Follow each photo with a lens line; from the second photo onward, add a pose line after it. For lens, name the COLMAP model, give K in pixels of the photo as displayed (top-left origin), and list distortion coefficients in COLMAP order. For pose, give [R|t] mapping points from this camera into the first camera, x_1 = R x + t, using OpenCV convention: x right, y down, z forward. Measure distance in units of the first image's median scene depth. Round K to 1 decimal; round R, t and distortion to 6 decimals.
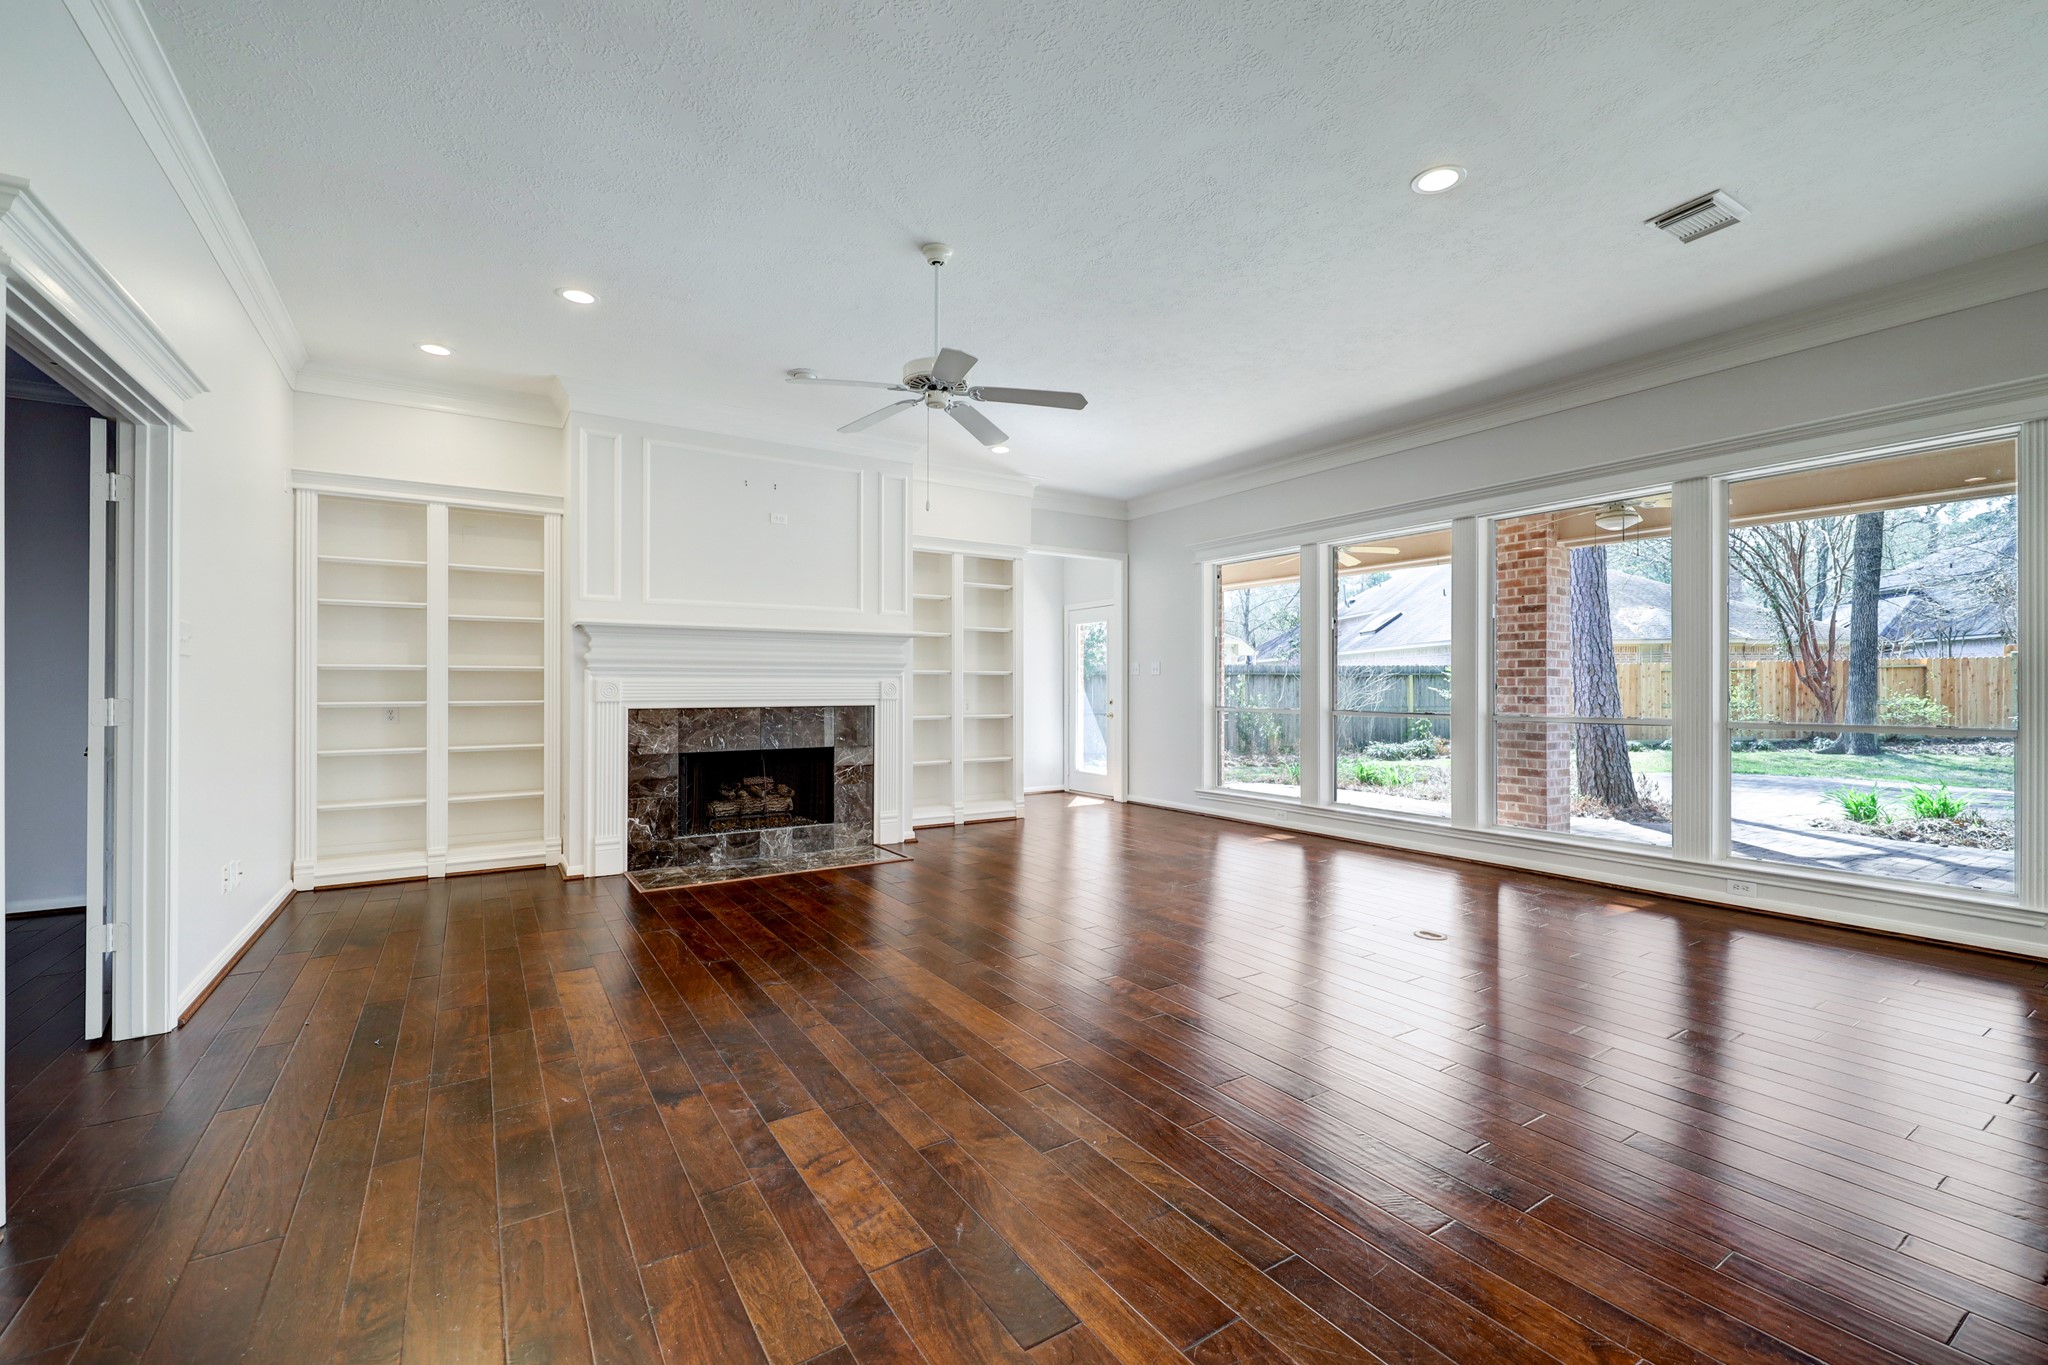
lens RADIAL K [[850.2, 0, 1023.0], [0, 850.2, 688.0], [0, 0, 1]] dist [0.003649, -0.001563]
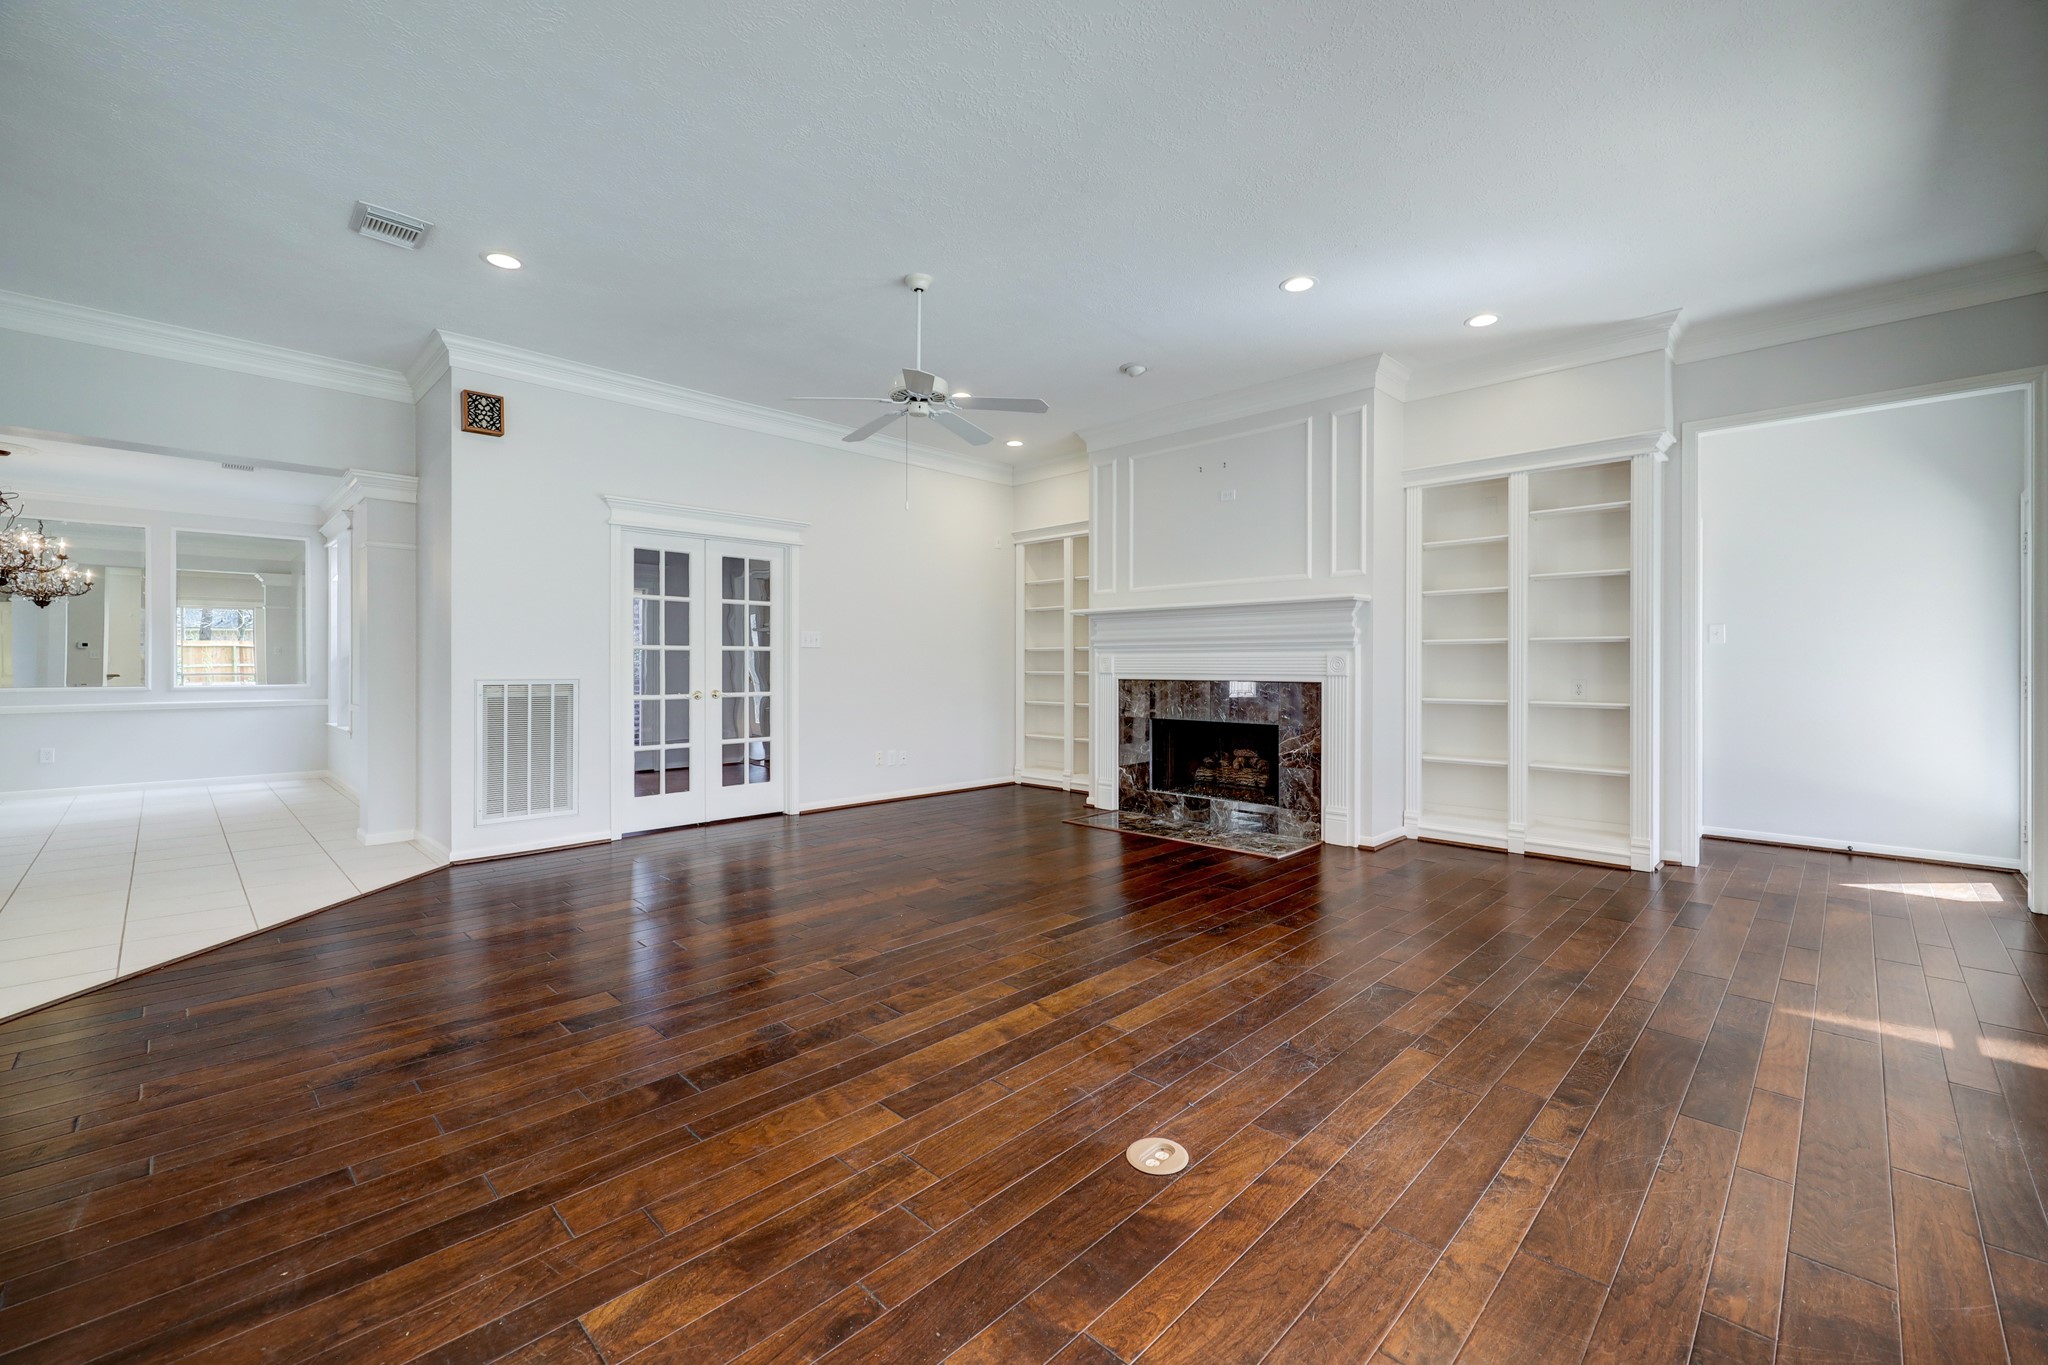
lens RADIAL K [[850.2, 0, 1017.2], [0, 850.2, 664.4], [0, 0, 1]] dist [0.003649, -0.001563]
pose [[0.209882, 0.002739, -0.977723, 0.628467], [0.001882, 0.999993, 0.003206, -0.001017], [0.977725, -0.002513, 0.209875, 0.521719]]
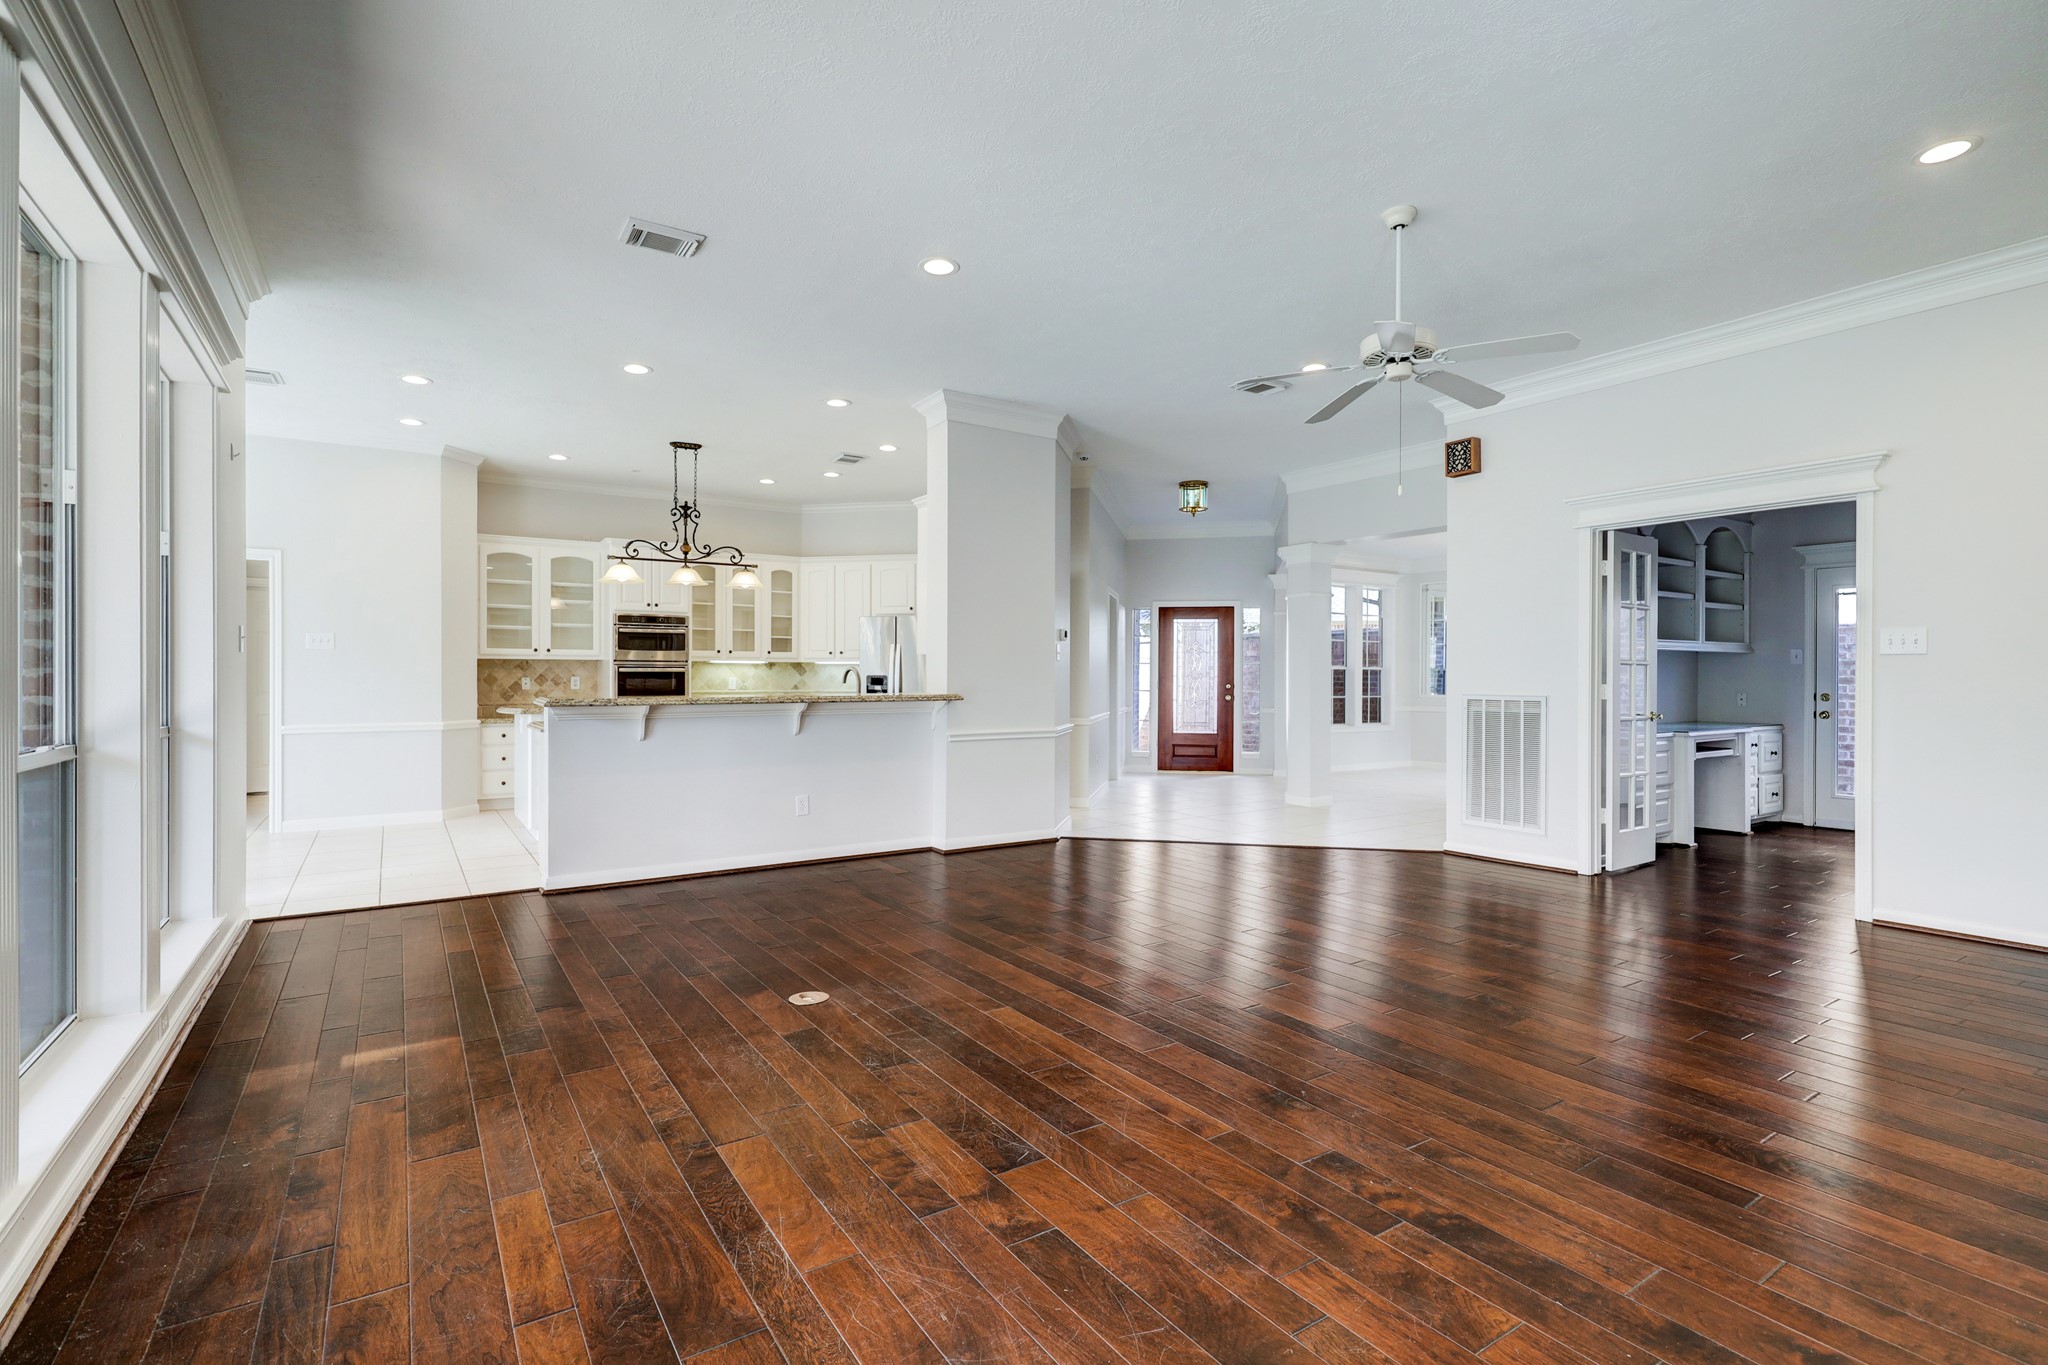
lens RADIAL K [[946.5, 0, 1036.9], [0, 946.5, 684.0], [0, 0, 1]] dist [-0.020327, 0.000585]
pose [[-0.999904, -0.002468, -0.013600, 0.175764], [-0.002524, 0.999988, 0.004122, 0.001175], [0.013590, 0.004156, -0.999899, 1.228877]]
